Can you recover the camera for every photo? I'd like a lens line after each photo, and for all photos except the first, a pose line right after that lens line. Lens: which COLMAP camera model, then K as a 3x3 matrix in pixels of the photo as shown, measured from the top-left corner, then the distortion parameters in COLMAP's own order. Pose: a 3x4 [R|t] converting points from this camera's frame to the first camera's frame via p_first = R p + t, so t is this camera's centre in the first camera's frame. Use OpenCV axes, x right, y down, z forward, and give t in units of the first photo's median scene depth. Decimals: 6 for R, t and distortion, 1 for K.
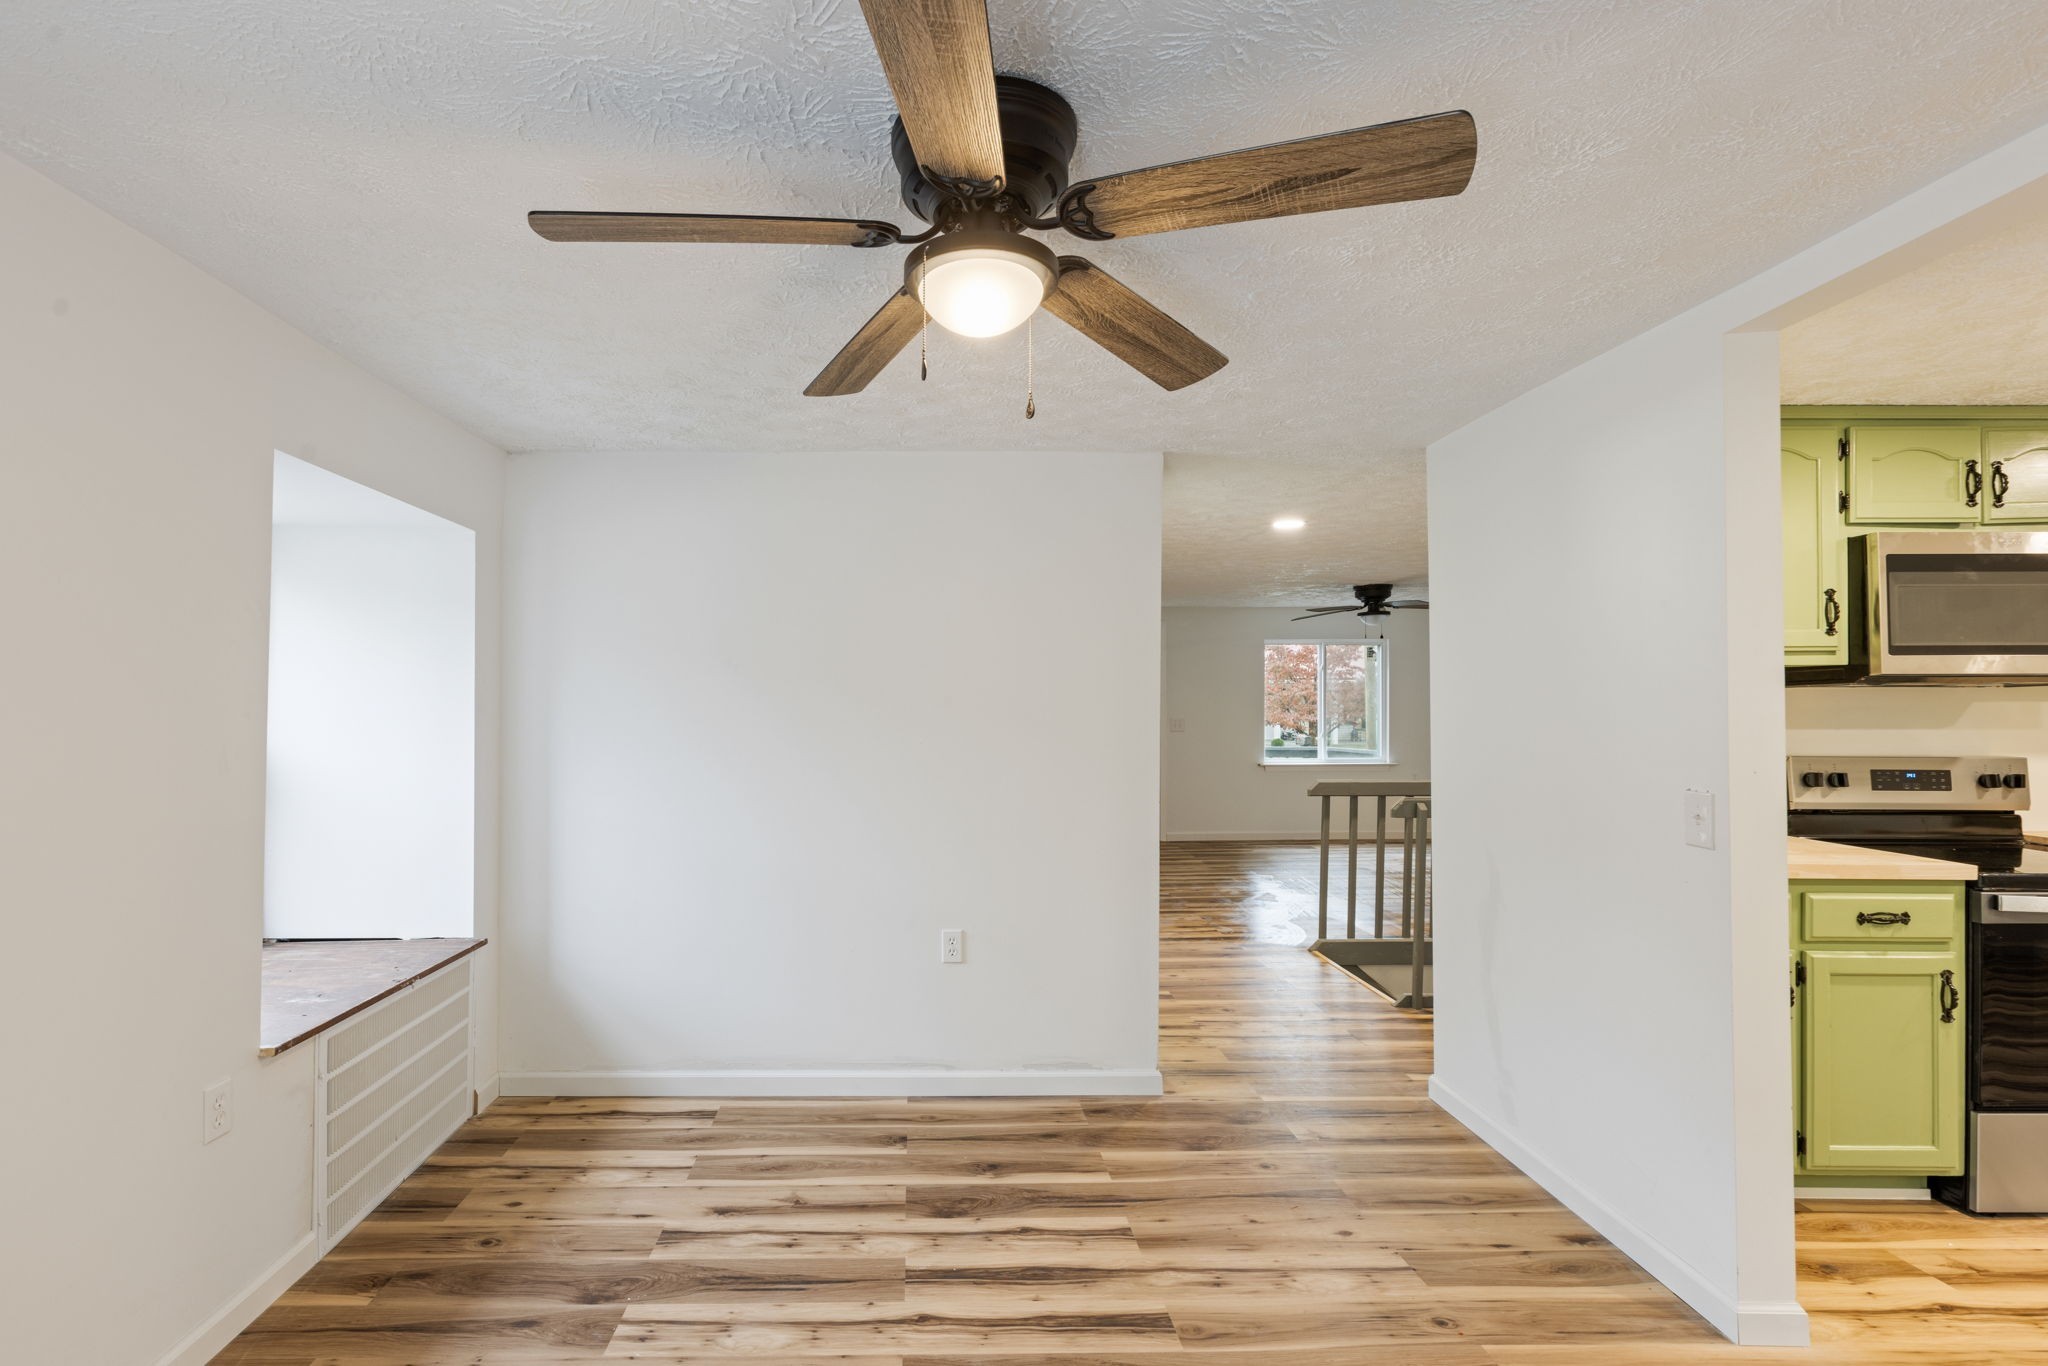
lens RADIAL K [[927.4, 0, 993.2], [0, 927.4, 683.3], [0, 0, 1]] dist [0.001151, -0.000633]
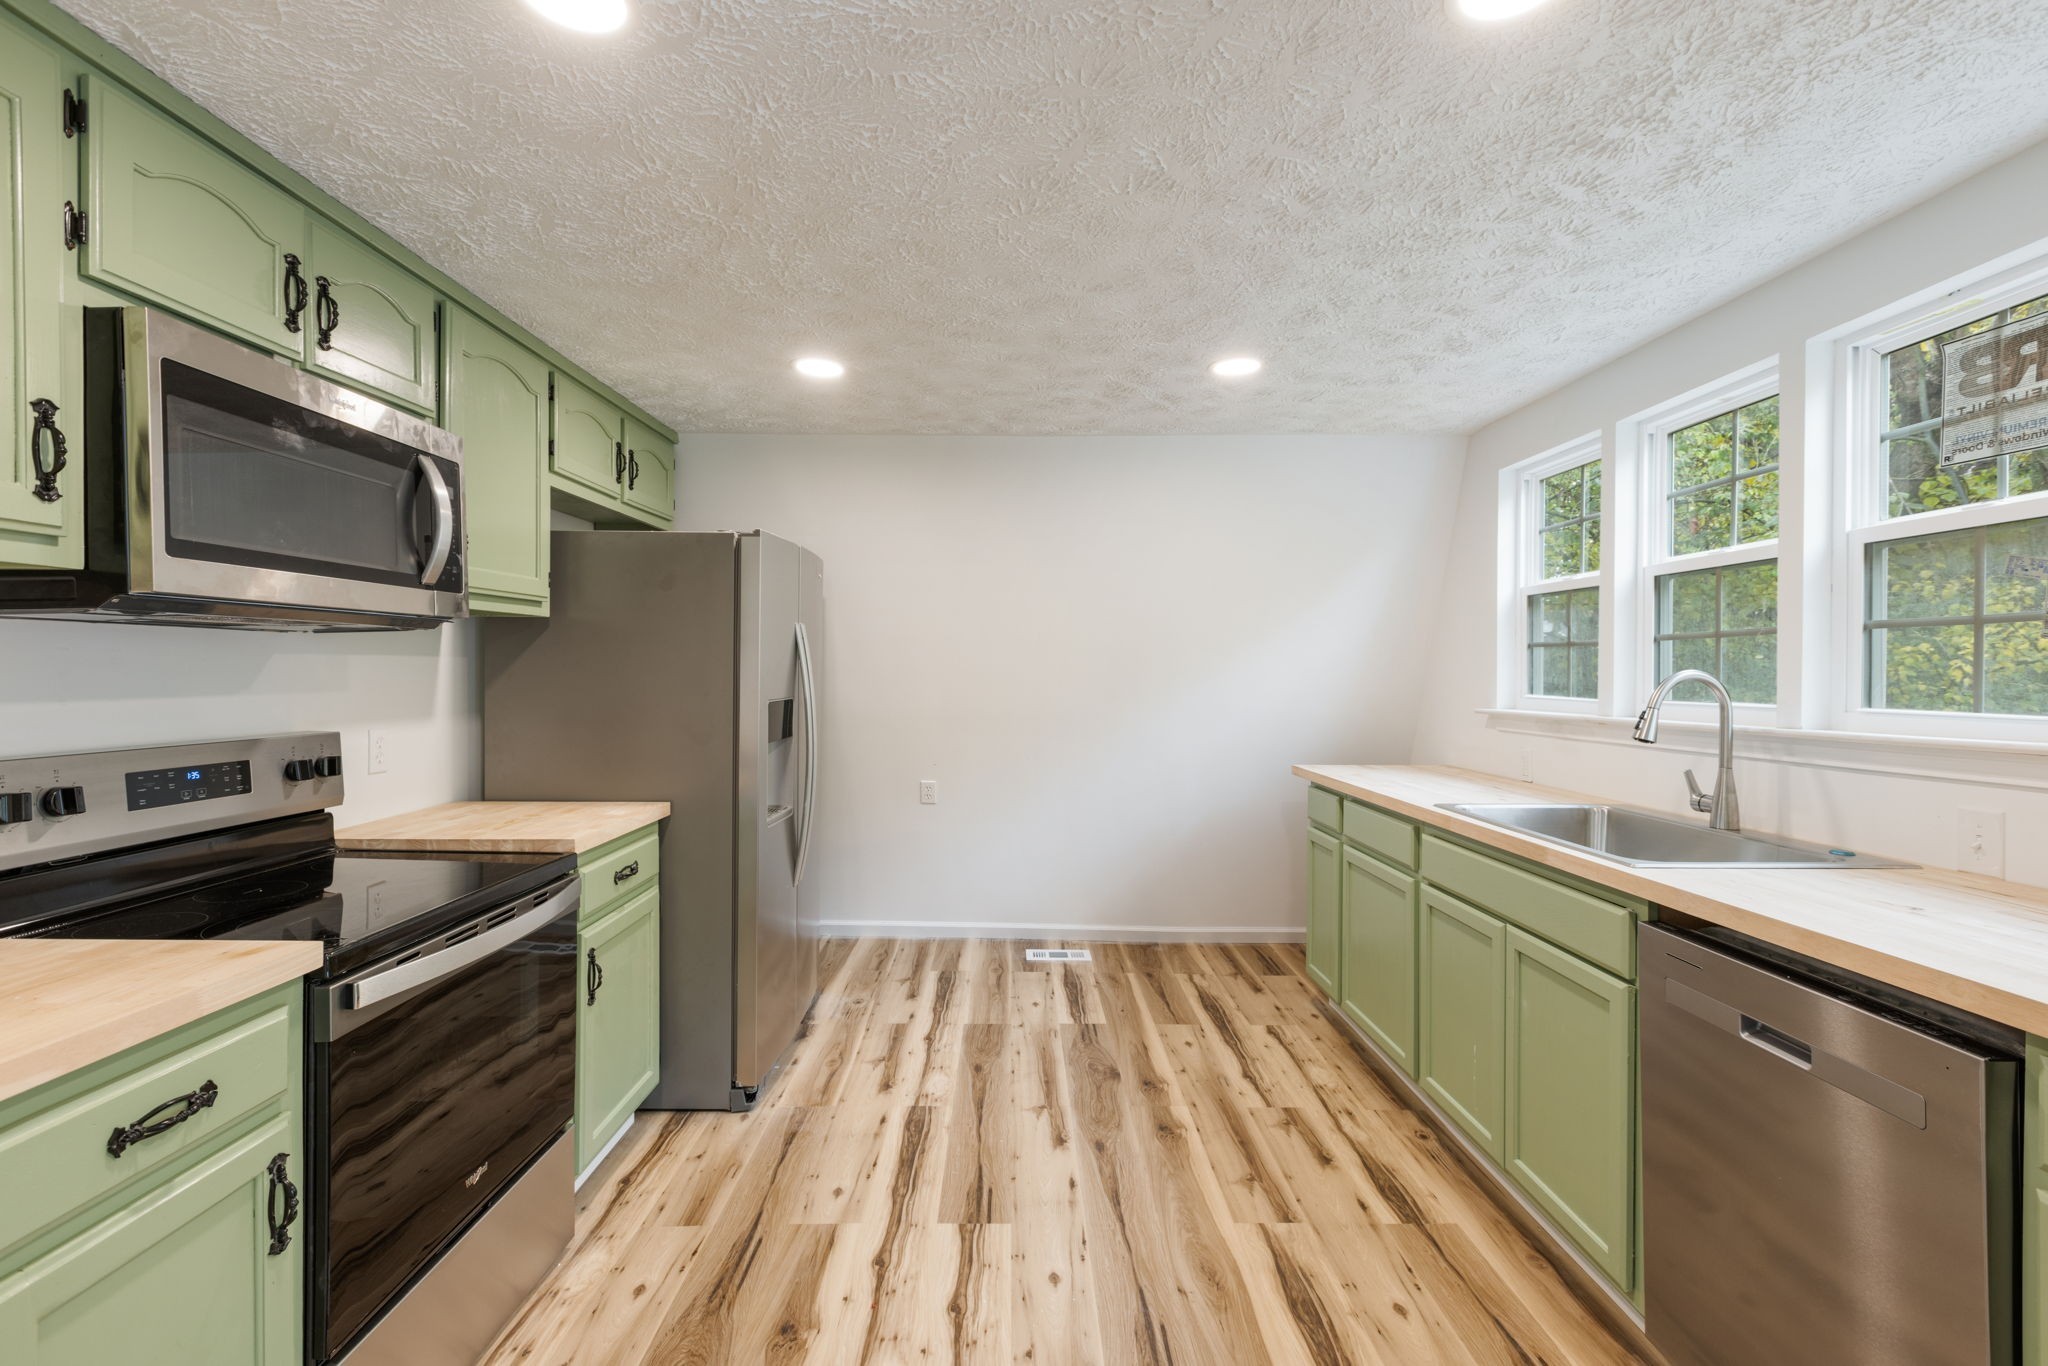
lens RADIAL K [[927.4, 0, 993.2], [0, 927.4, 683.3], [0, 0, 1]] dist [0.001151, -0.000633]
pose [[0.049006, -0.020007, 0.998598, 0.463779], [-0.020880, 0.999560, 0.021051, 0.018965], [-0.998580, -0.021883, 0.048566, 0.505954]]
